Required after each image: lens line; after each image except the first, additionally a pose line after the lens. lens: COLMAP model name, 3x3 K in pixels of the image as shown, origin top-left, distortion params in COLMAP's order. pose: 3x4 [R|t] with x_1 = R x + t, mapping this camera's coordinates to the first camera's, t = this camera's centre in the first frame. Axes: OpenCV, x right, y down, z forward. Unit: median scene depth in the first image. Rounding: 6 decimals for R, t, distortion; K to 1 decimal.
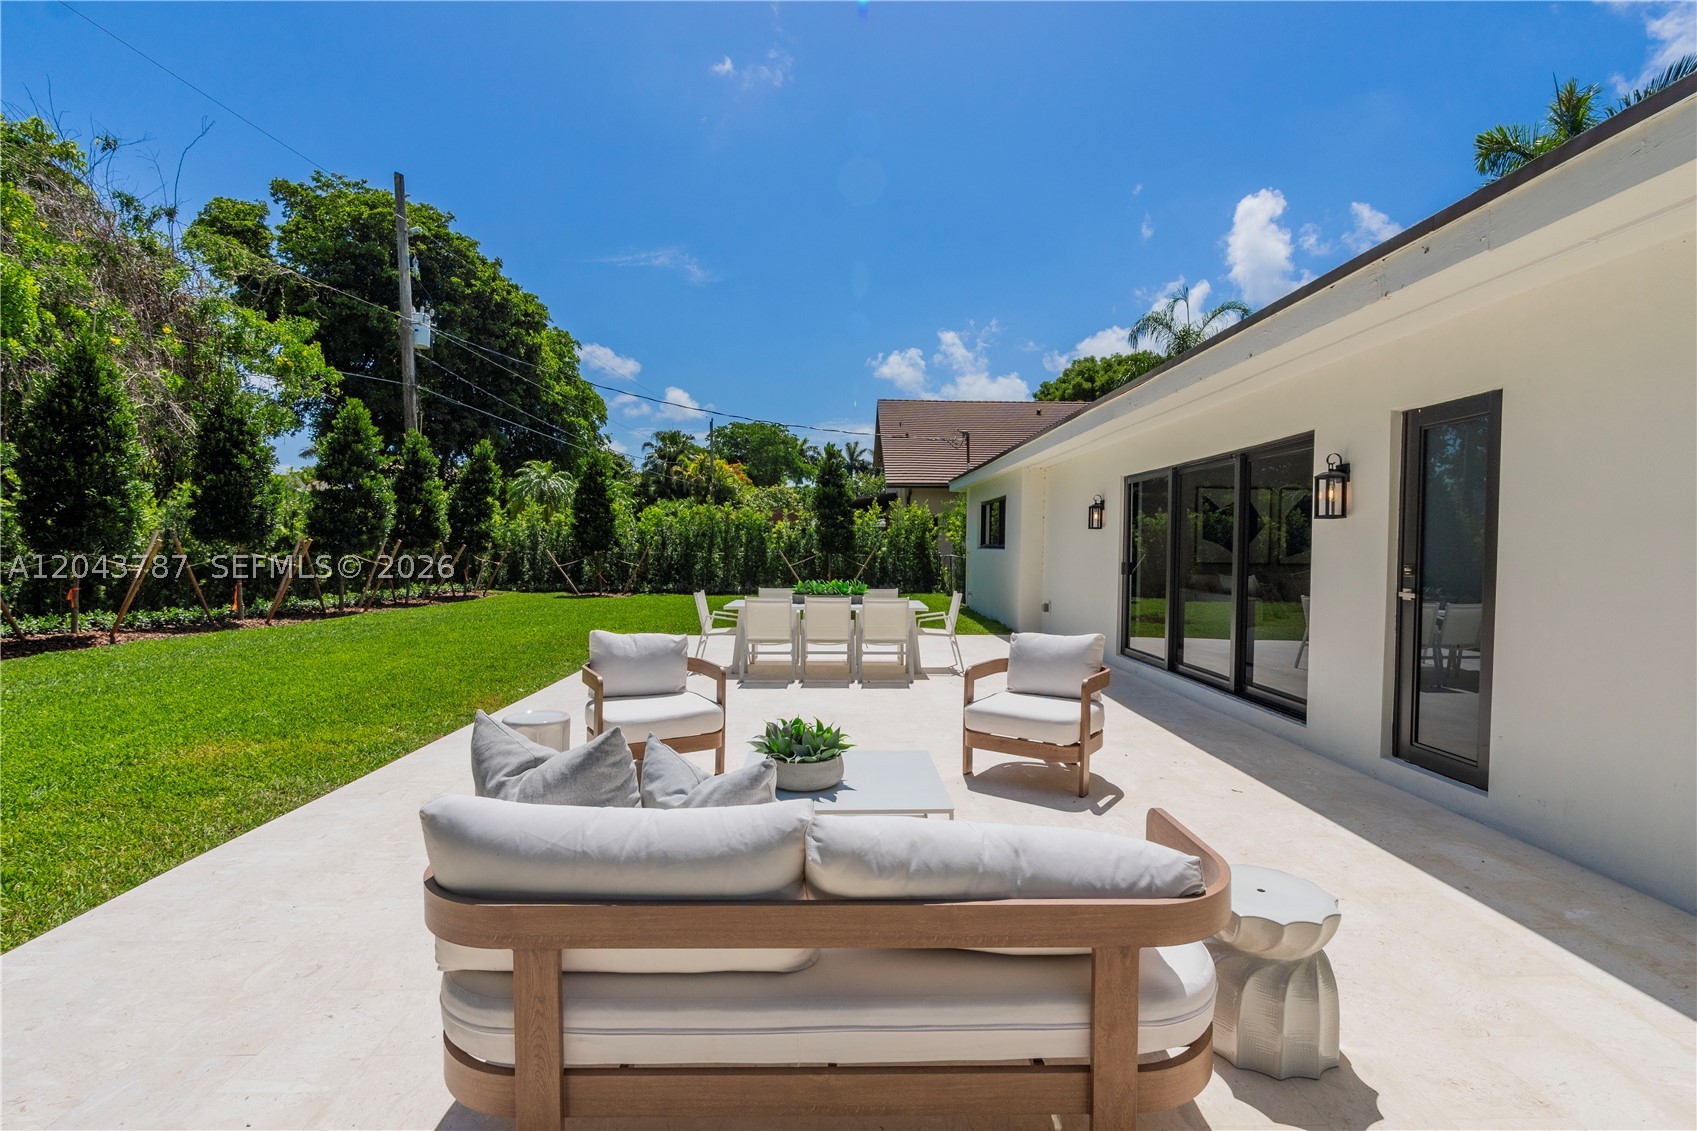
lens RADIAL K [[798.2, 0, 849.8], [0, 798.2, 554.2], [0, 0, 1]] dist [-0.001295, 0.000150]
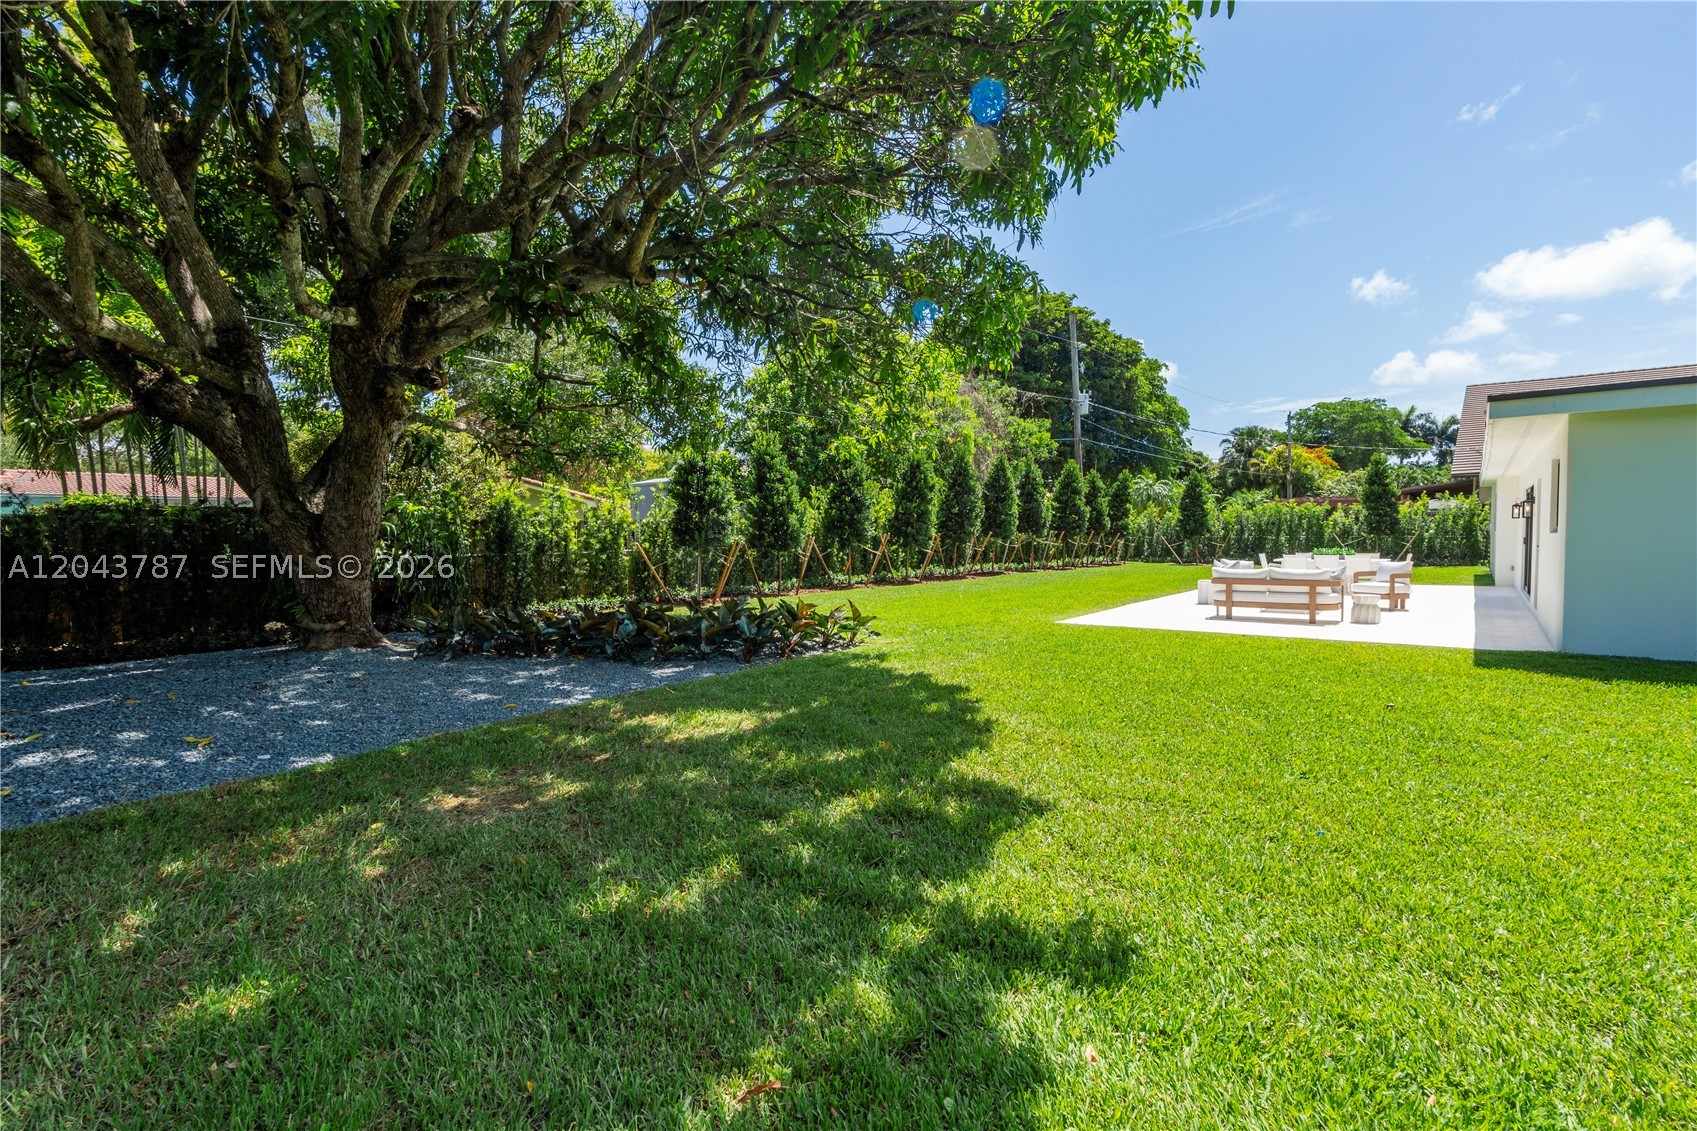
lens RADIAL K [[798.2, 0, 849.8], [0, 798.2, 554.2], [0, 0, 1]] dist [-0.001295, 0.000150]
pose [[0.775111, 0.001412, -0.631823, 0.104362], [0.009230, 0.999865, 0.013558, 0.003210], [0.631757, -0.016341, 0.774994, -0.461504]]
